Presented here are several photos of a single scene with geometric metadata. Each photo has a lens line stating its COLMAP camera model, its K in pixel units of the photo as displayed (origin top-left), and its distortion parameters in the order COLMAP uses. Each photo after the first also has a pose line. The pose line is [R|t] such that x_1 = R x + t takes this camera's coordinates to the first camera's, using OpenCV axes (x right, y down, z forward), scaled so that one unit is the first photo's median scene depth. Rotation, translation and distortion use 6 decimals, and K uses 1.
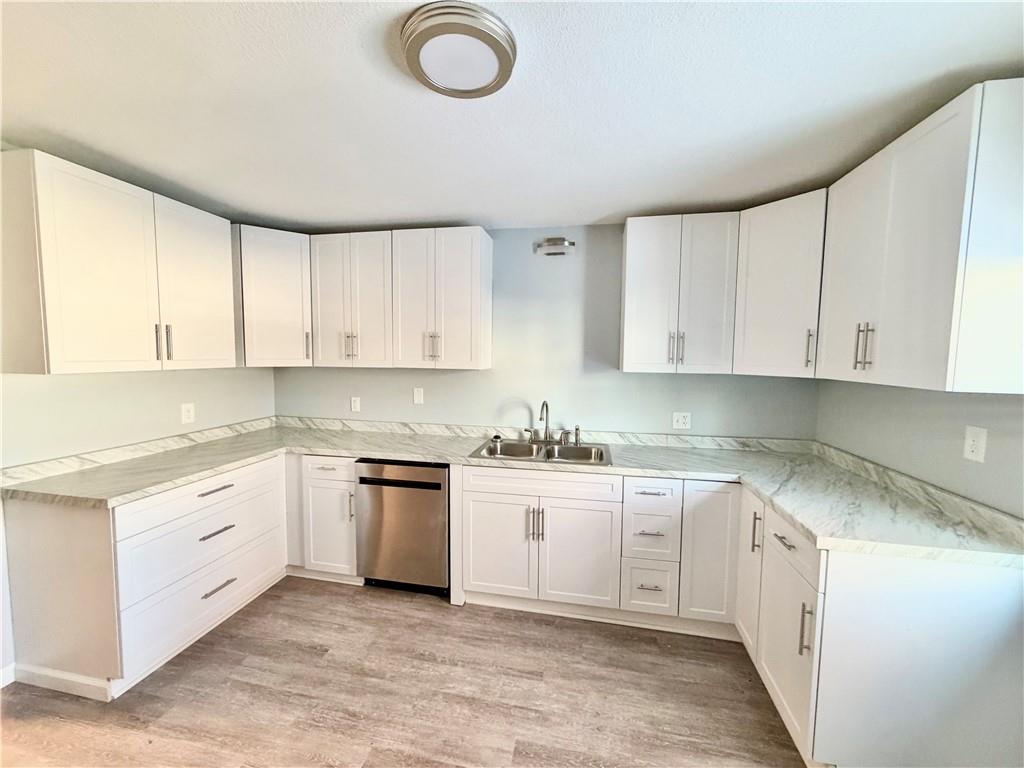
lens RADIAL K [[407.7, 0, 508.0], [0, 407.7, 384.7], [0, 0, 1]] dist [0.000702, 0.000756]
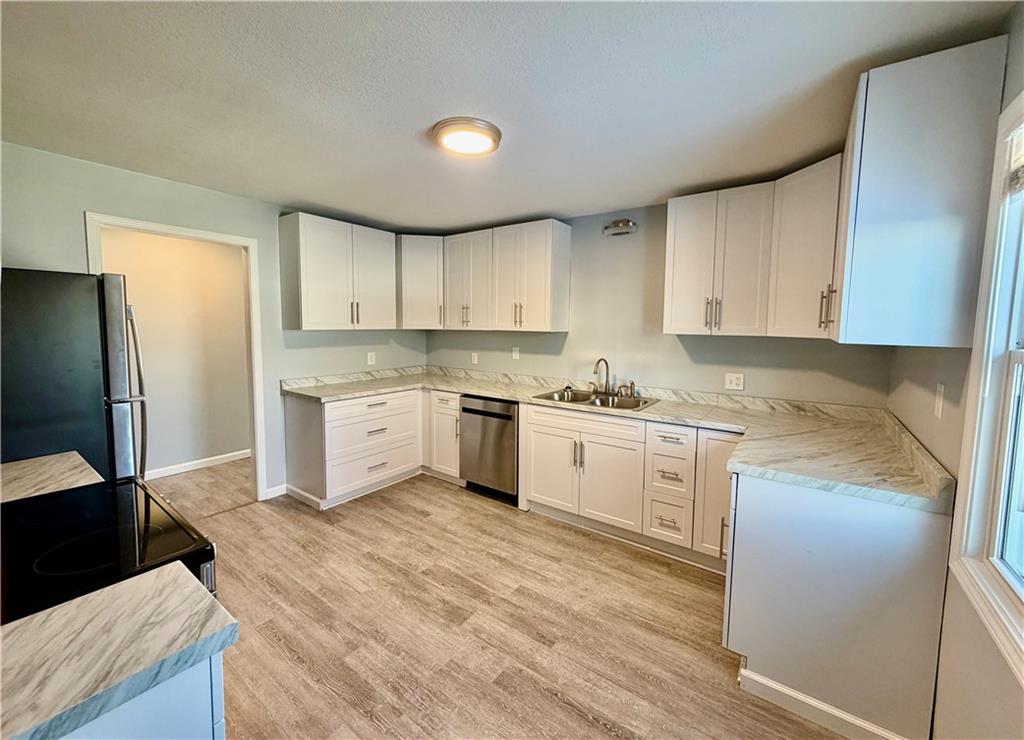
lens RADIAL K [[407.2, 0, 511.2], [0, 407.2, 357.4], [0, 0, 1]] dist [0.003596, 0.000127]
pose [[0.911241, 0.031538, -0.410663, 0.408354], [-0.030913, 0.999489, 0.008166, 0.042805], [0.410711, 0.005254, 0.911750, -0.241534]]
